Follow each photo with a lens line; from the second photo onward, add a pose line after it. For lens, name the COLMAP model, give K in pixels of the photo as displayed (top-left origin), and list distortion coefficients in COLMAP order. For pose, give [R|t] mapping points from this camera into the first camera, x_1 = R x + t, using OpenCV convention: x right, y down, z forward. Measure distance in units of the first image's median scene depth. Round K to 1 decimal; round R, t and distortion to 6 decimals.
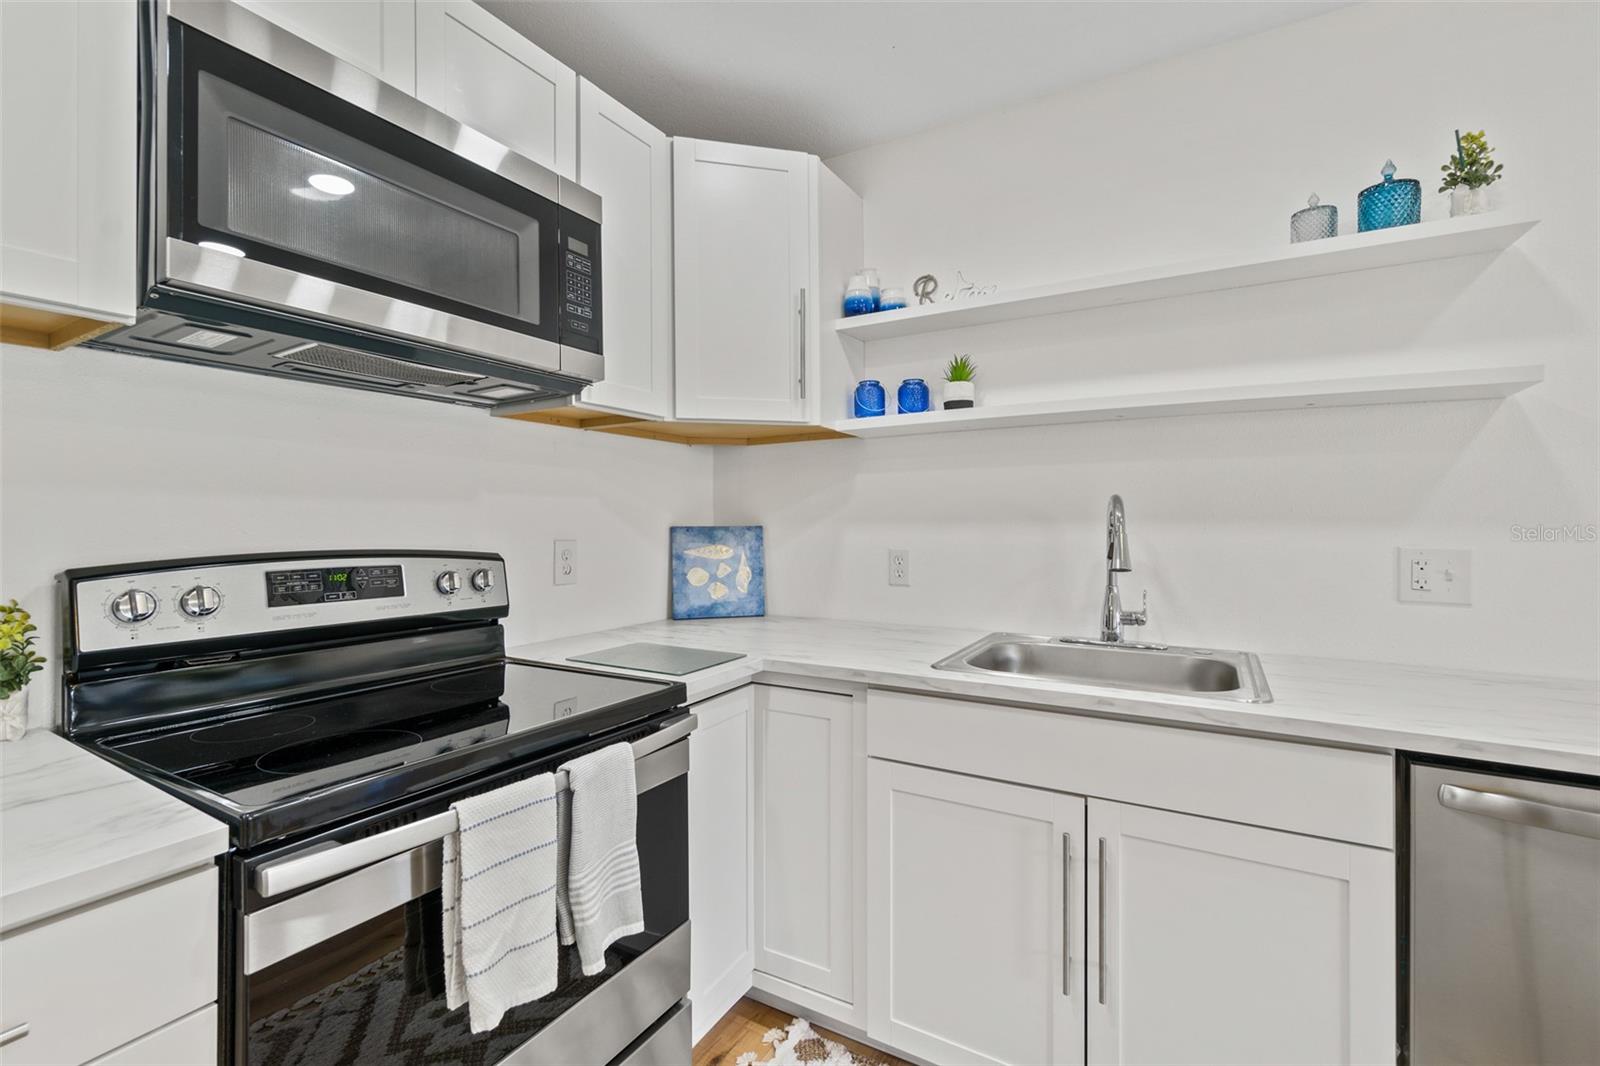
lens RADIAL K [[700.4, 0, 796.8], [0, 700.4, 535.4], [0, 0, 1]] dist [-0.003084, -0.000295]
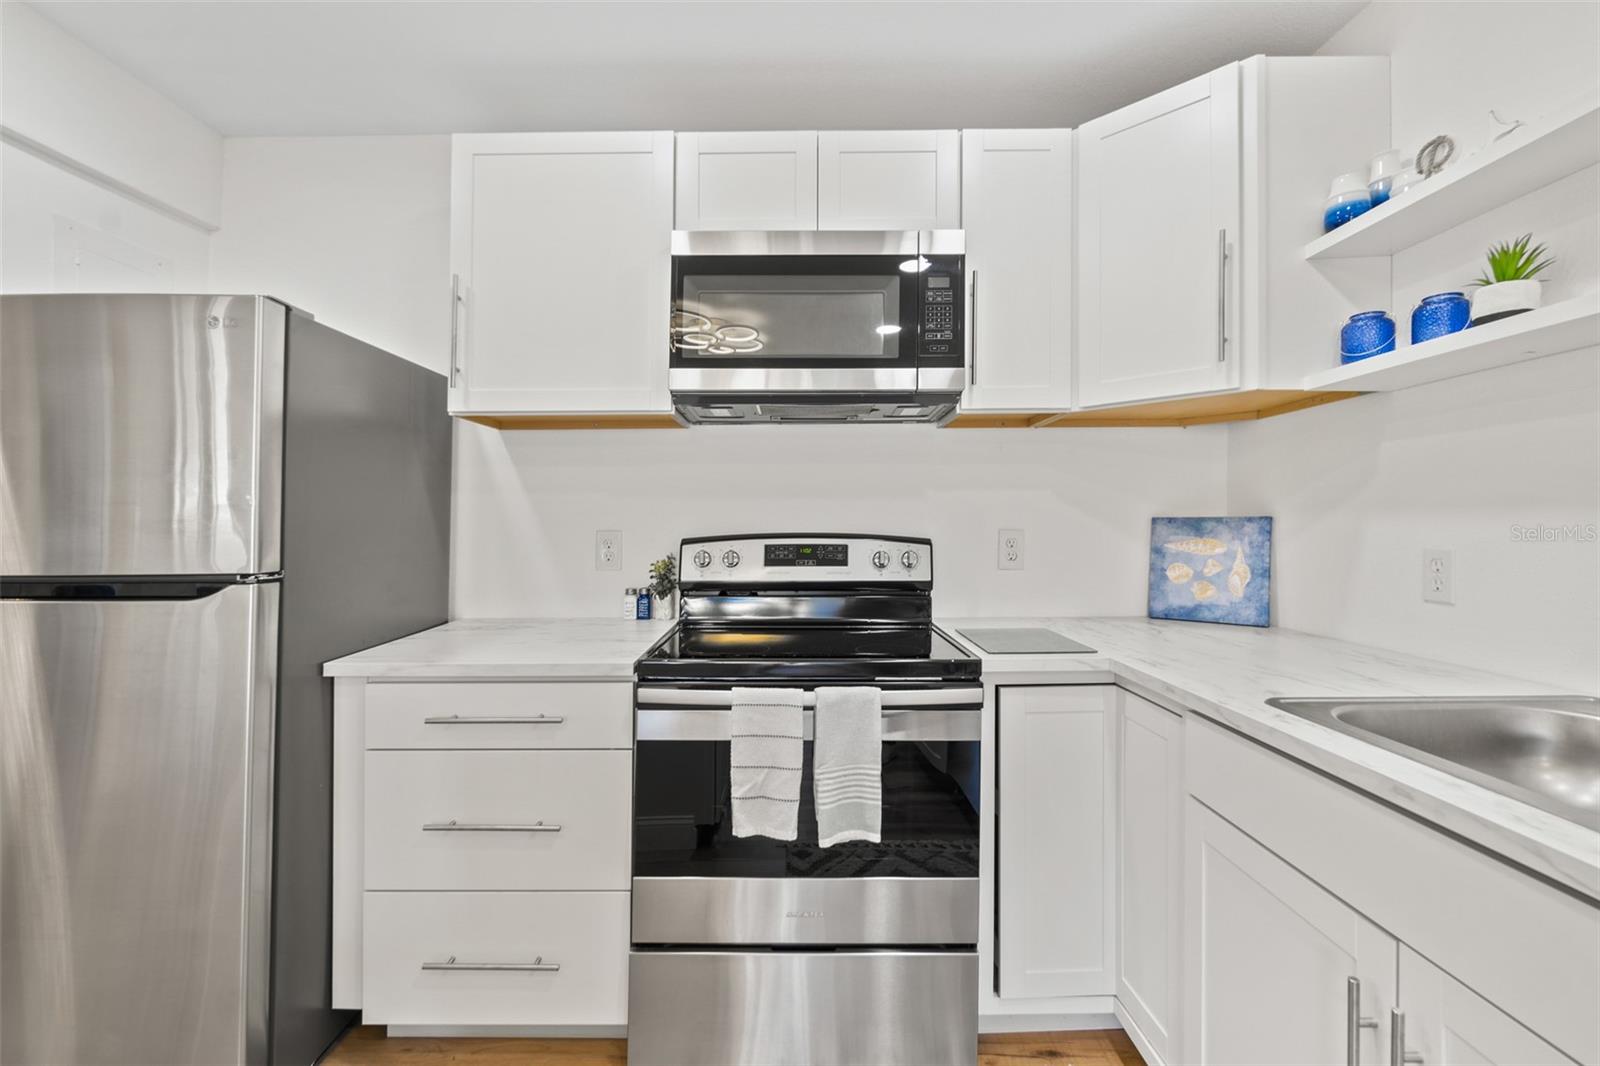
lens RADIAL K [[699.6, 0, 803.1], [0, 699.6, 526.7], [0, 0, 1]] dist [-0.000677, -0.000300]
pose [[0.510126, 0.004161, -0.860090, 0.452512], [-0.011563, 0.999931, -0.002020, 0.007658], [0.860022, 0.010976, 0.510139, 0.147430]]
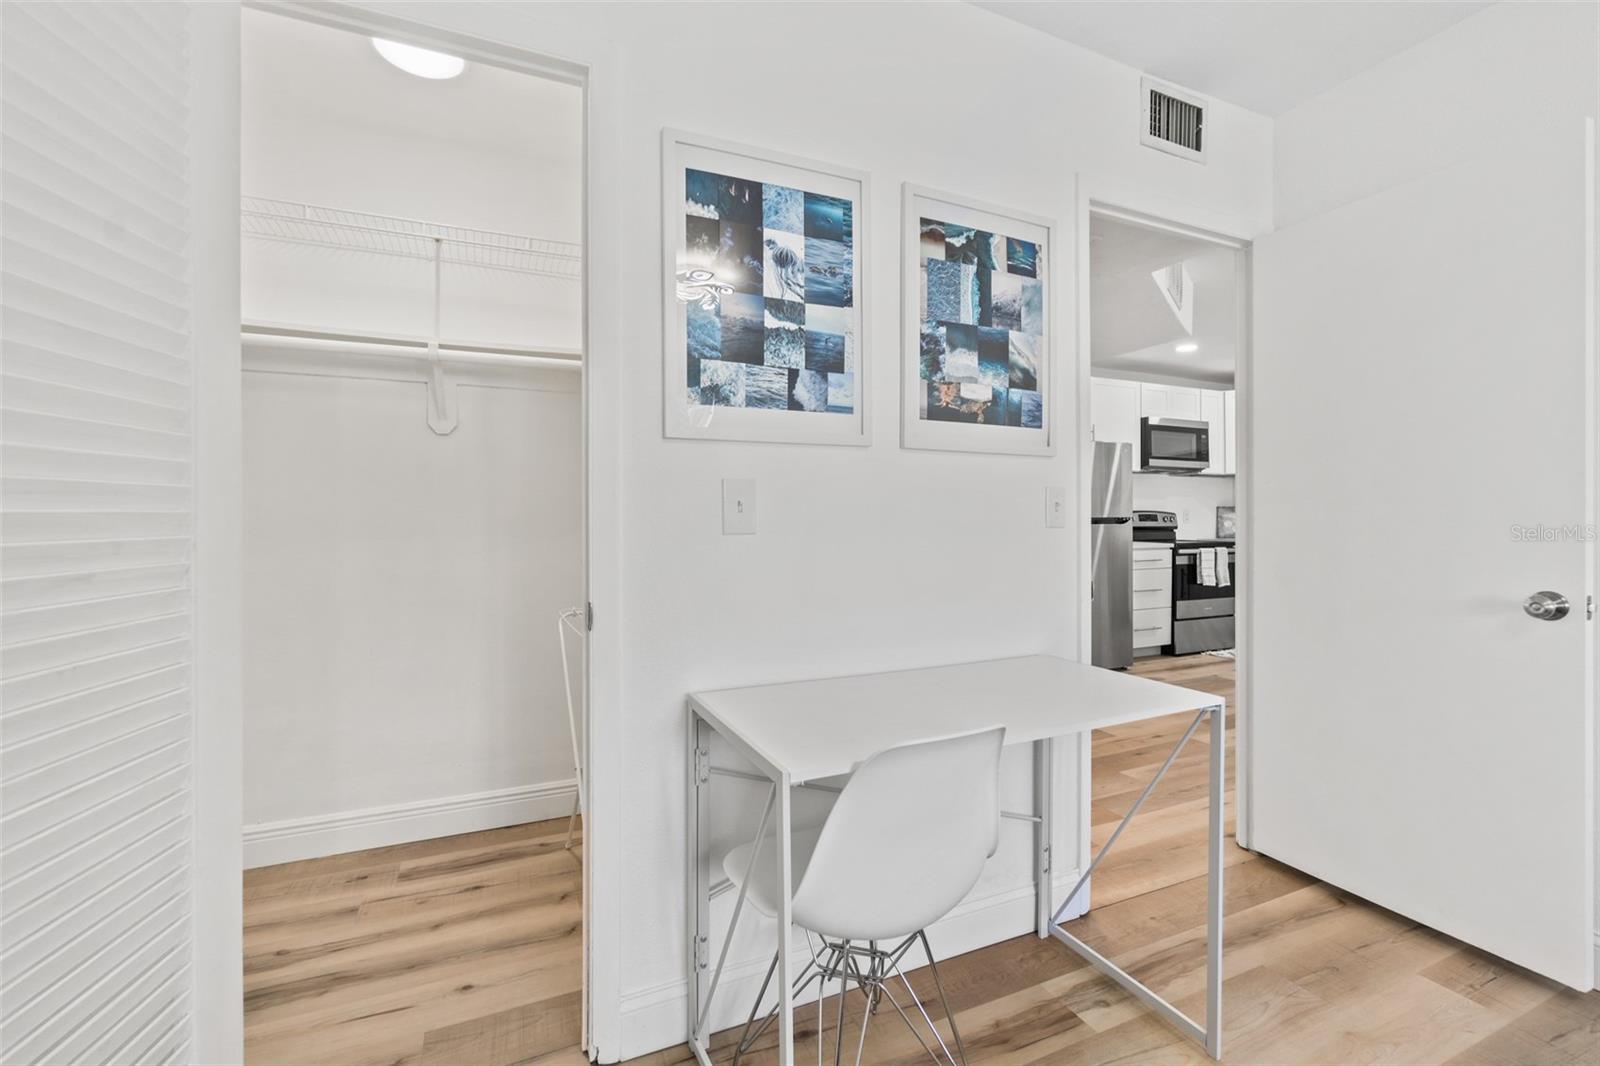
lens RADIAL K [[699.6, 0, 803.1], [0, 699.6, 526.7], [0, 0, 1]] dist [-0.000677, -0.000300]
pose [[0.826162, 0.003837, -0.563420, 0.044734], [-0.006801, 0.999972, -0.003162, 0.108512], [0.563392, 0.006444, 0.826165, -2.821057]]
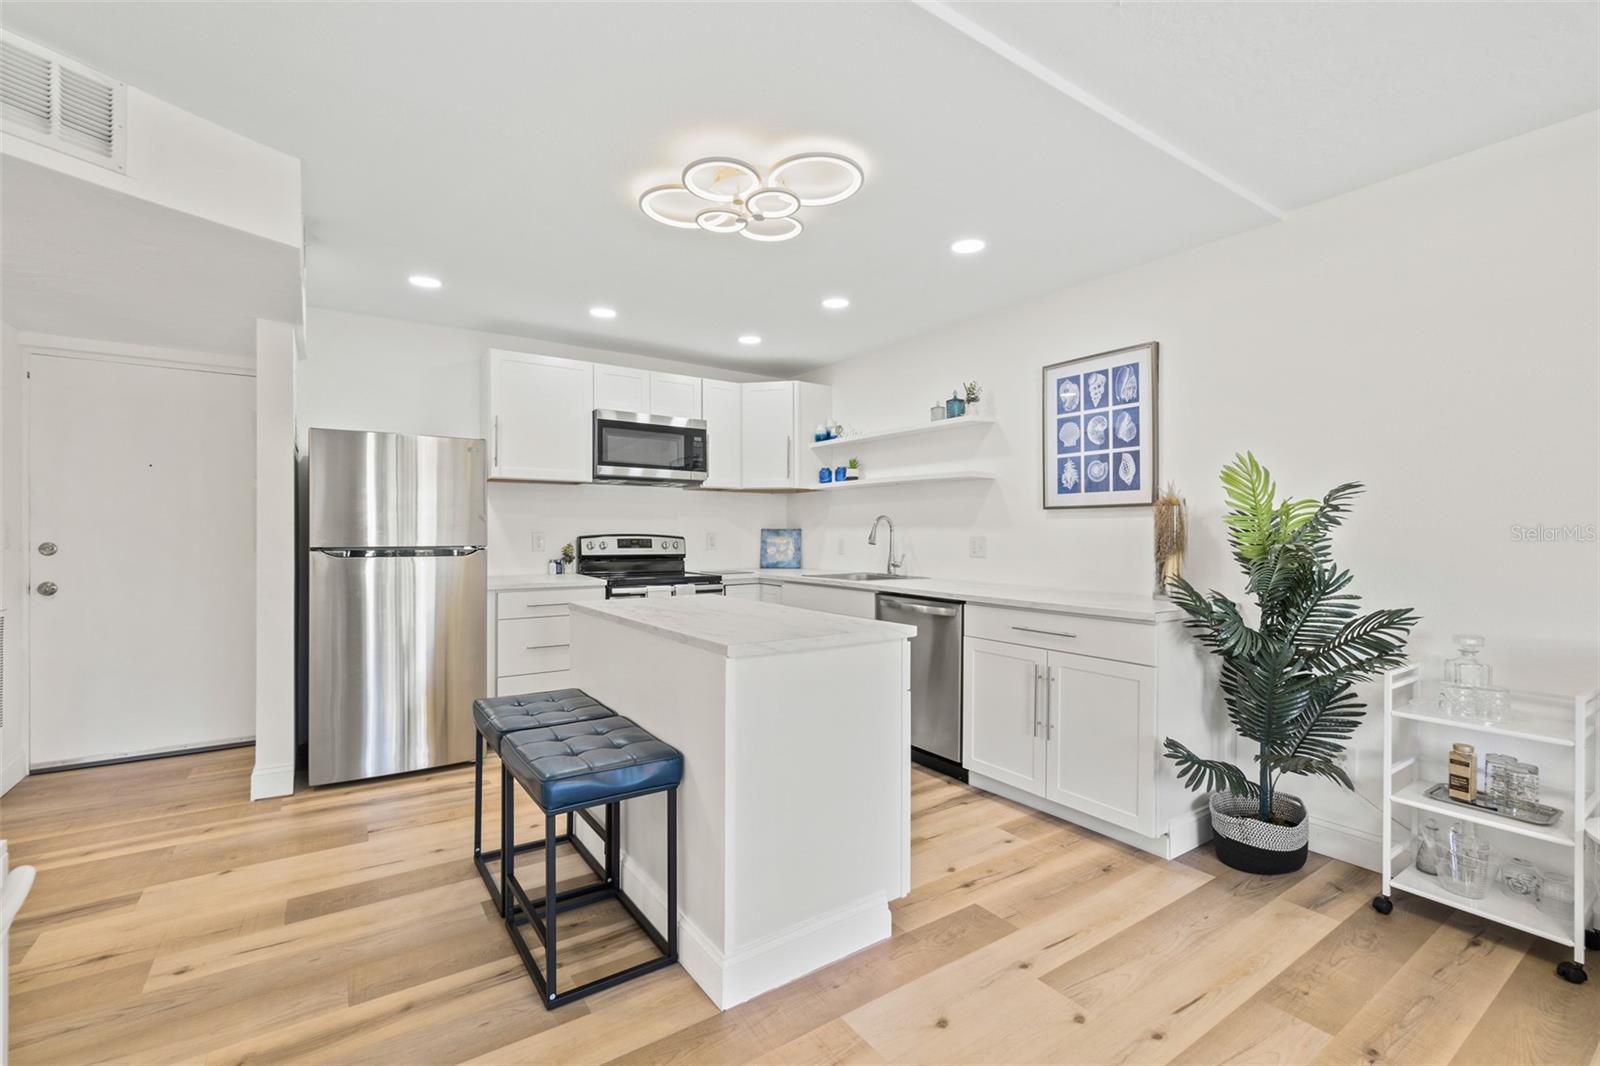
lens RADIAL K [[696.1, 0, 800.0], [0, 696.1, 533.0], [0, 0, 1]] dist [0.000675, -0.000116]
pose [[0.906620, 0.004625, -0.421922, 1.095791], [-0.012347, 0.999803, -0.015571, 0.042498], [0.421767, 0.019327, 0.906498, -1.270279]]
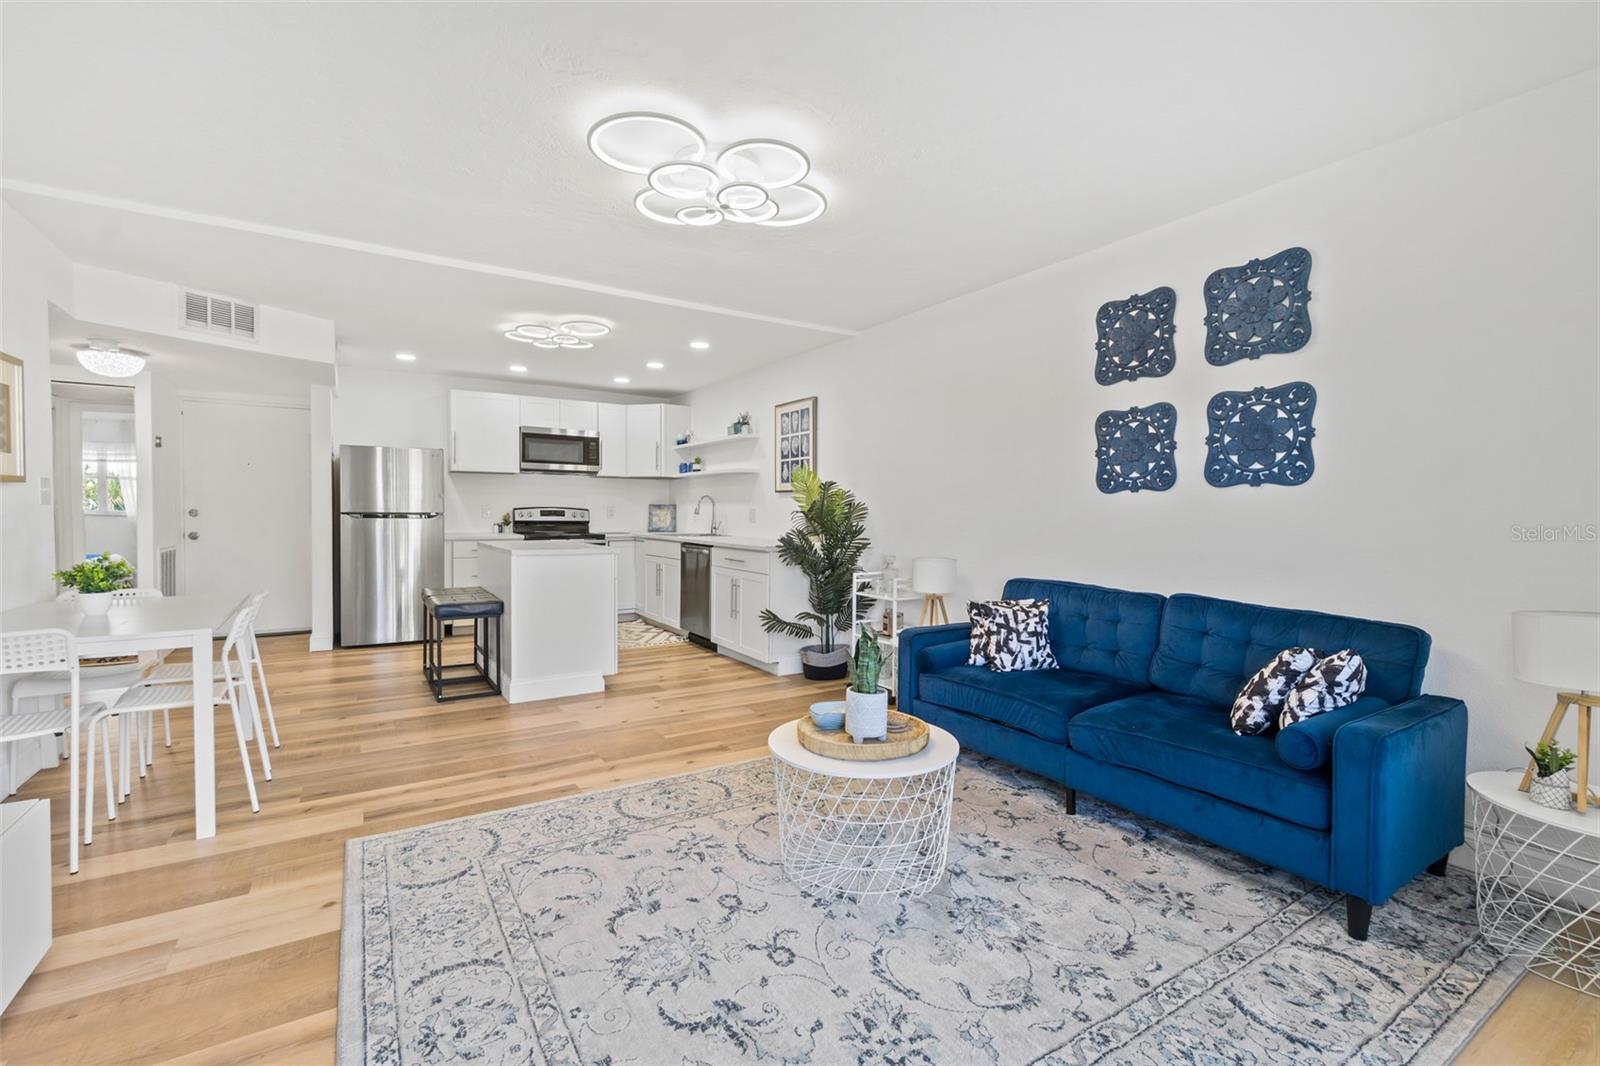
lens RADIAL K [[699.6, 0, 803.1], [0, 699.6, 526.7], [0, 0, 1]] dist [-0.000677, -0.000300]
pose [[0.891791, 0.018981, -0.452050, 2.380770], [-0.018246, 0.999816, 0.005987, 0.072409], [0.452080, 0.002909, 0.891973, -1.990850]]
